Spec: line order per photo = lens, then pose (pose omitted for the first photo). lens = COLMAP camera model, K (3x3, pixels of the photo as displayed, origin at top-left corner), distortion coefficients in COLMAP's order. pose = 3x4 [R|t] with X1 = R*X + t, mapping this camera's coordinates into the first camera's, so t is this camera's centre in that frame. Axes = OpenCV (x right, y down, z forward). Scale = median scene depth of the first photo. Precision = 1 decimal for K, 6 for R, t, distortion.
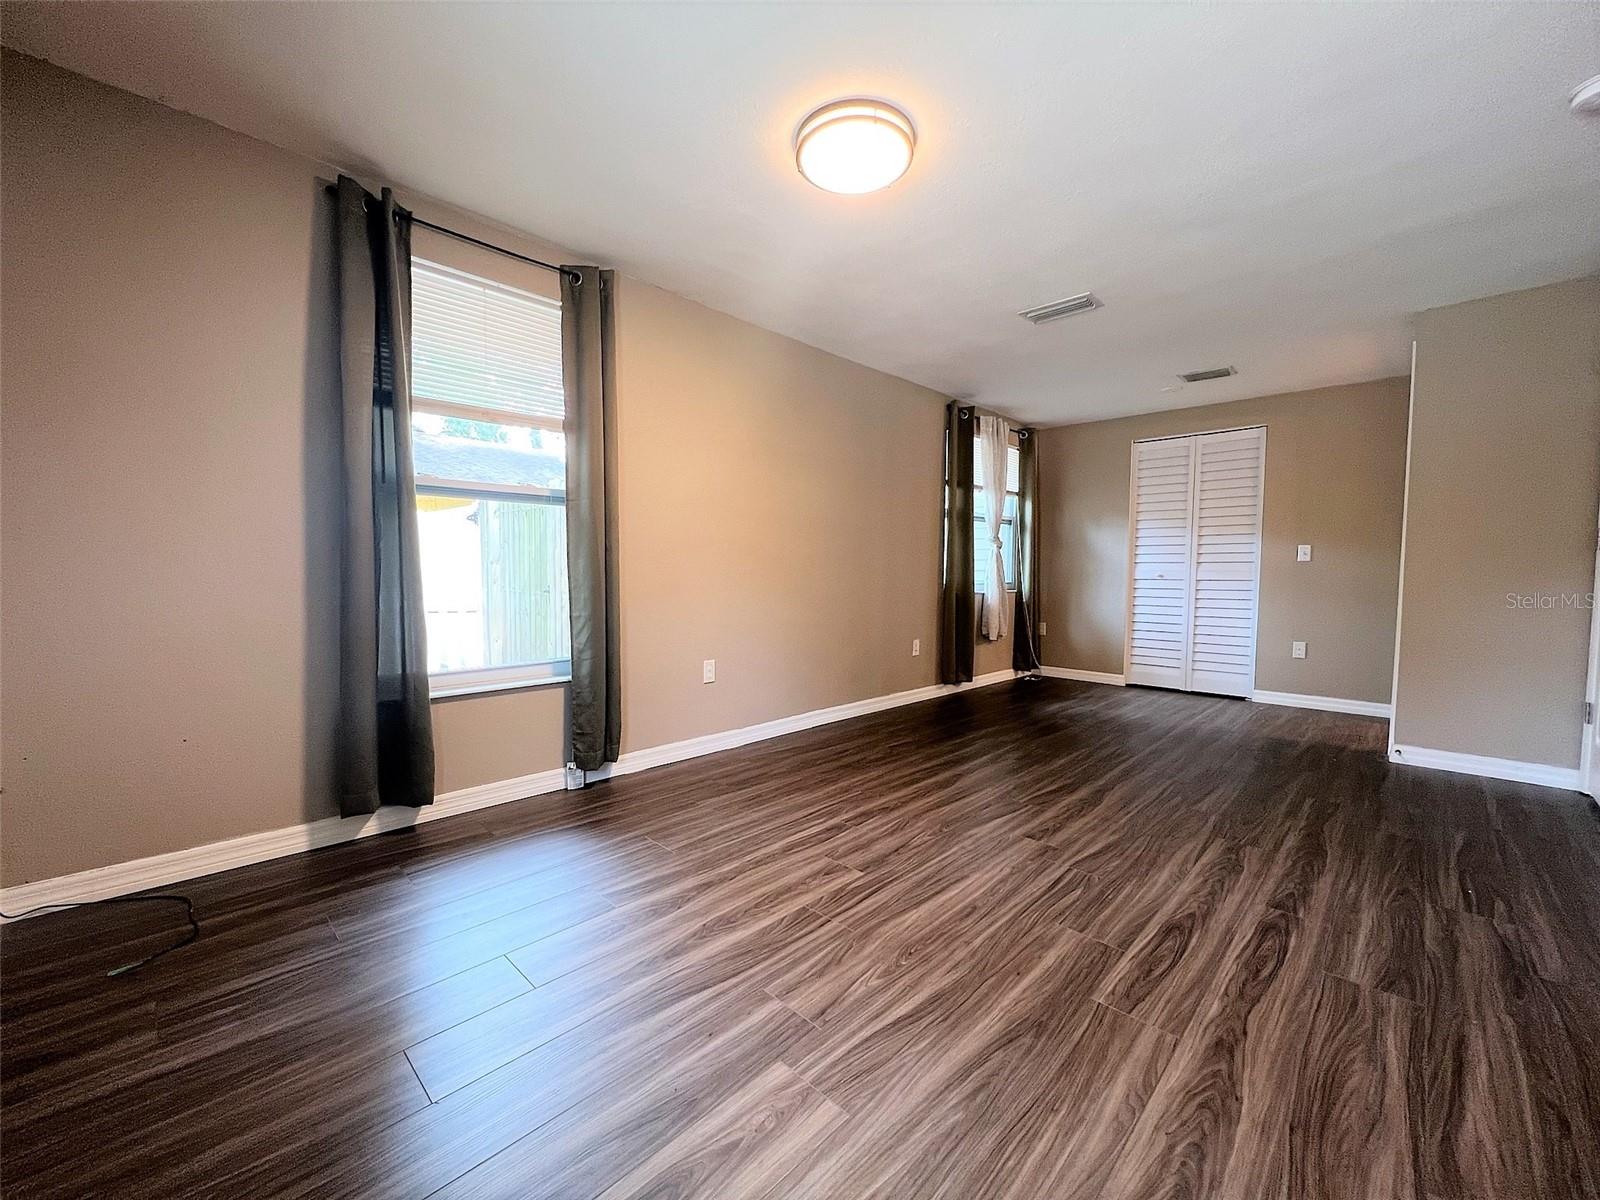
lens RADIAL K [[693.4, 0, 836.2], [0, 693.4, 603.5], [0, 0, 1]] dist [-0.000319, 0.000495]
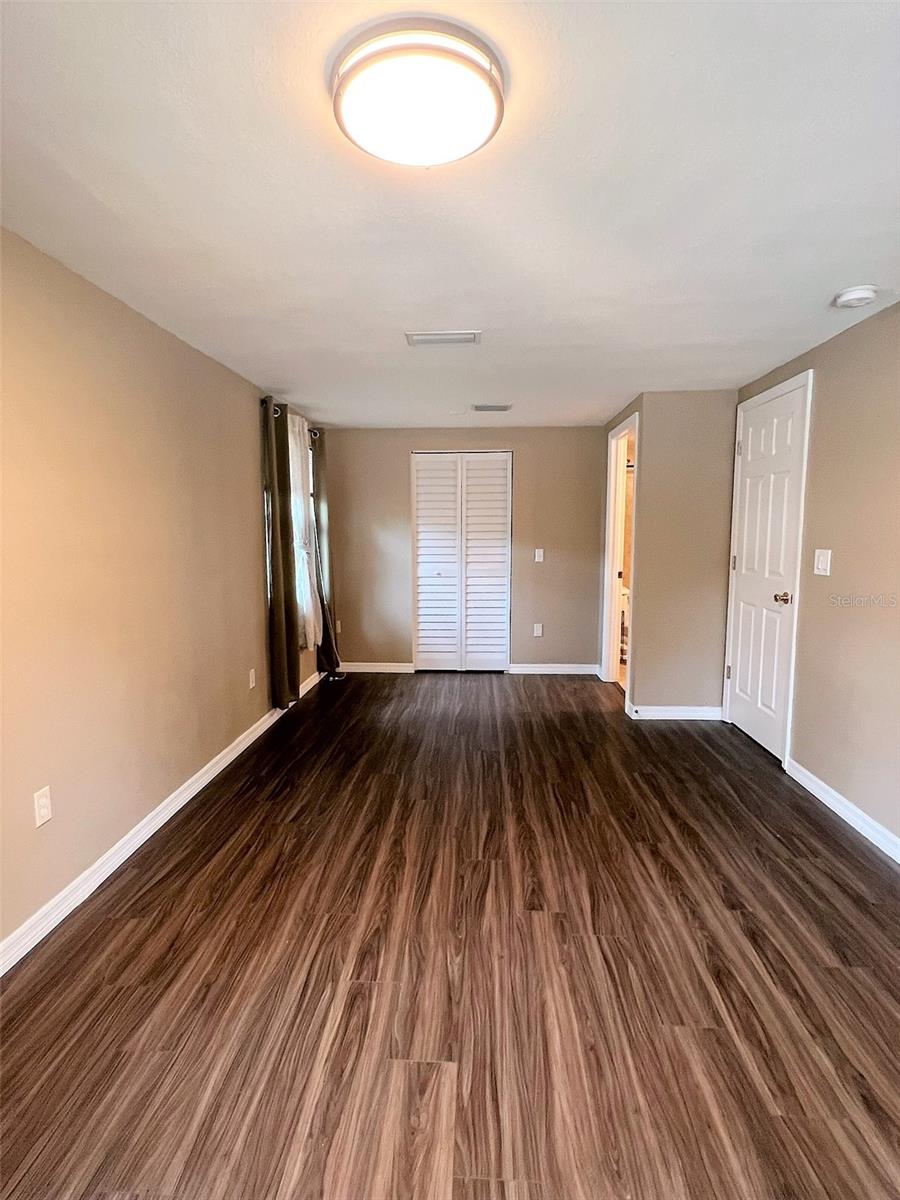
lens RADIAL K [[605.9, 0, 450.3], [0, 605.9, 595.0], [0, 0, 1]] dist [-0.002865, -0.000773]
pose [[0.750562, -0.082807, 0.655591, -0.289013], [0.024533, 0.994925, 0.097581, -0.167938], [-0.660344, -0.057157, 0.748785, 0.384652]]
